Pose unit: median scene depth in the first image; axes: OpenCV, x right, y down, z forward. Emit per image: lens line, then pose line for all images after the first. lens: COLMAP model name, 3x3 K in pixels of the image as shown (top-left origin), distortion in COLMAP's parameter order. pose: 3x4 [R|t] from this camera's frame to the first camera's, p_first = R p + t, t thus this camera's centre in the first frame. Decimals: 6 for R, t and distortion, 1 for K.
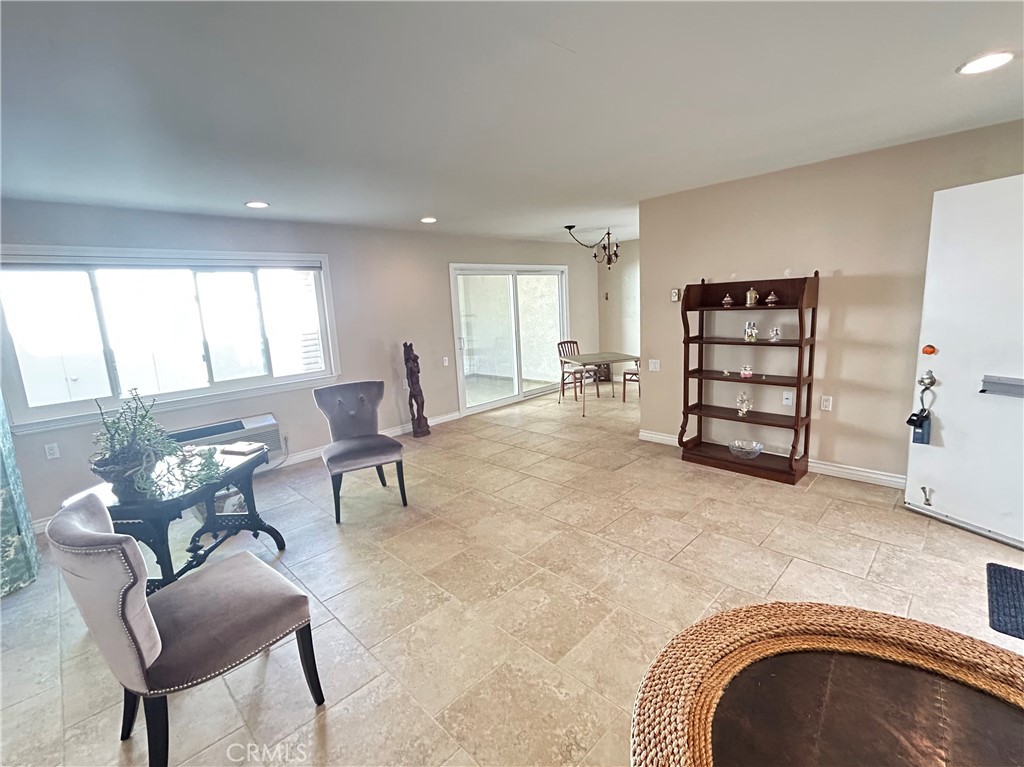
lens RADIAL K [[456.6, 0, 509.1], [0, 456.6, 387.5], [0, 0, 1]] dist [0.000071, -0.000213]
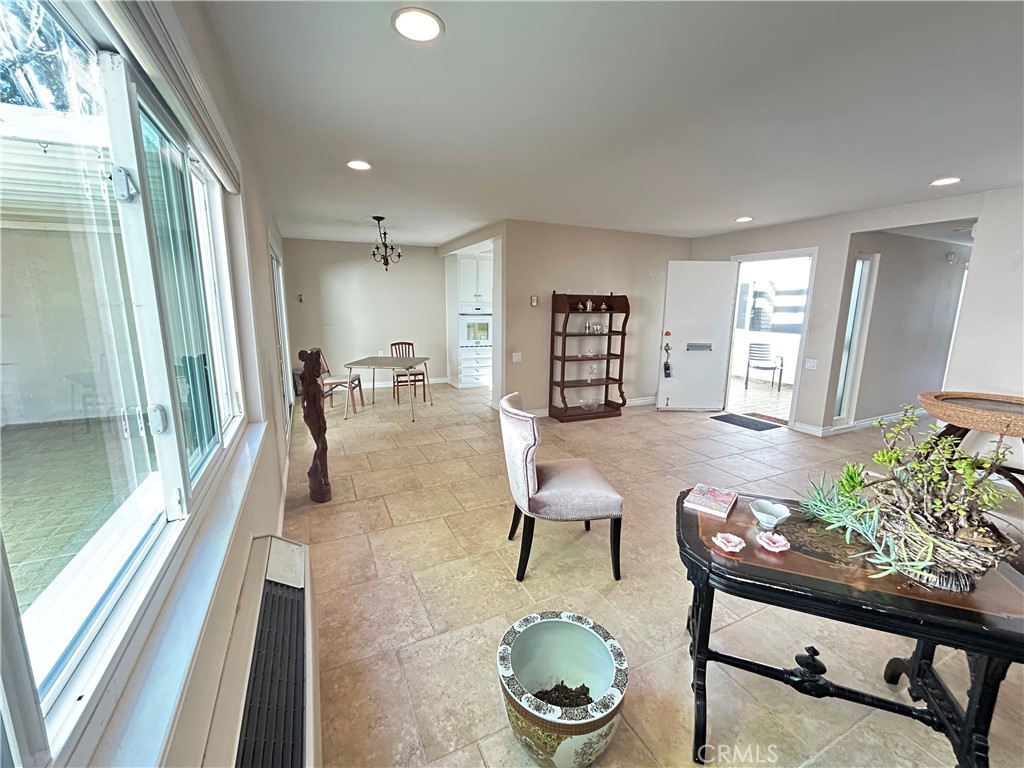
lens RADIAL K [[417.0, 0, 507.6], [0, 417.0, 377.2], [0, 0, 1]] dist [-0.002051, 0.001693]
pose [[0.329985, -0.107282, 0.937870, -0.895070], [0.143812, 0.987637, 0.062376, -0.082291], [-0.932967, 0.114293, 0.341334, 0.779988]]
